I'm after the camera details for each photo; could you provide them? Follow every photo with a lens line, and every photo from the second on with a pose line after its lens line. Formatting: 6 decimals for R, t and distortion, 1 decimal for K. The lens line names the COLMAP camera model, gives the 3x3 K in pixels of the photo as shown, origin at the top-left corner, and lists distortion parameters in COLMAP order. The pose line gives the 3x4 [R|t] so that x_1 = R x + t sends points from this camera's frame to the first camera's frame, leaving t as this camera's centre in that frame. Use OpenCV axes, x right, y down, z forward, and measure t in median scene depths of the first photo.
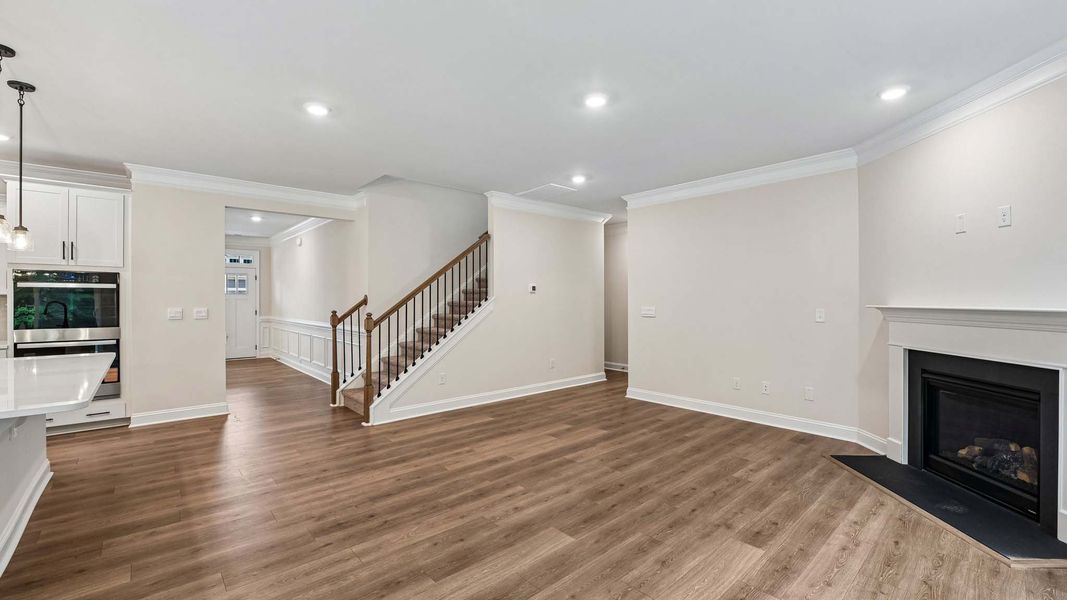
lens RADIAL K [[444.4, 0, 522.5], [0, 444.4, 299.5], [0, 0, 1]] dist [-0.020788, -0.000141]
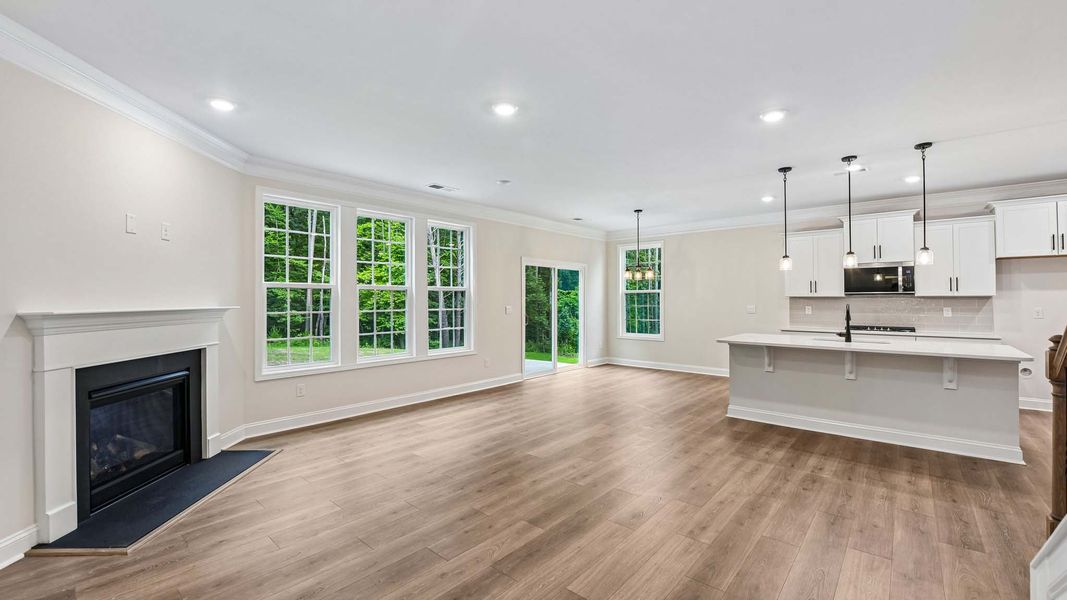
lens RADIAL K [[428.6, 0, 515.8], [0, 428.6, 298.5], [0, 0, 1]] dist [-0.013228, -0.000173]
pose [[-0.994871, 0.003484, -0.101094, 0.227101], [0.003919, 0.999984, -0.004109, 0.003423], [0.101078, -0.004485, -0.994868, 1.847223]]
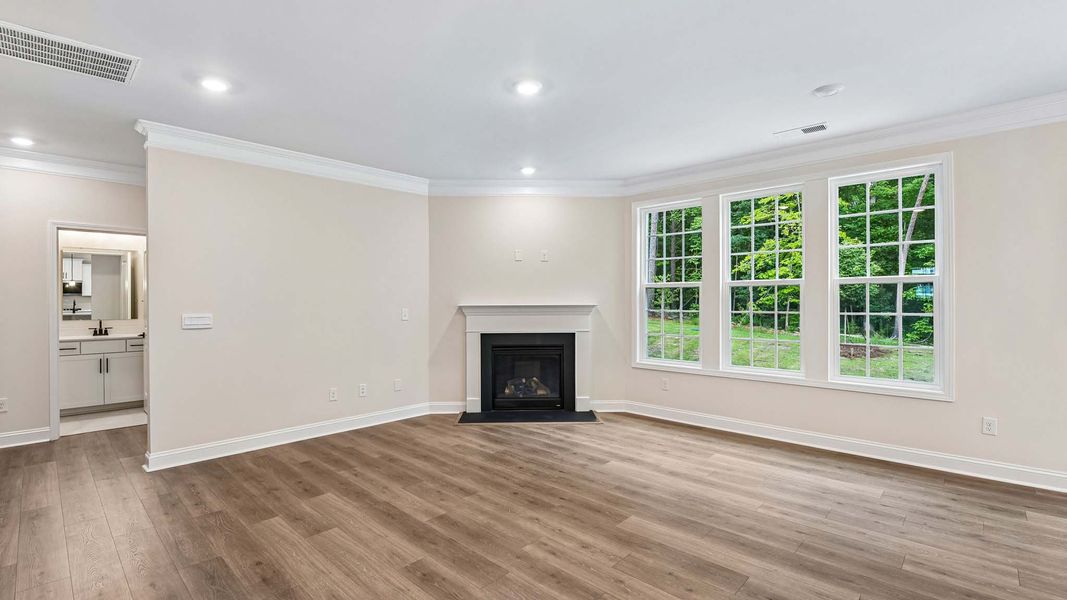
lens RADIAL K [[475.7, 0, 550.9], [0, 475.7, 300.2], [0, 0, 1]] dist [-0.002212, -0.000261]
pose [[-0.114398, -0.003755, 0.993428, -0.774169], [0.003885, 0.999984, 0.004227, -0.004481], [-0.993427, 0.004343, -0.114381, 0.989864]]
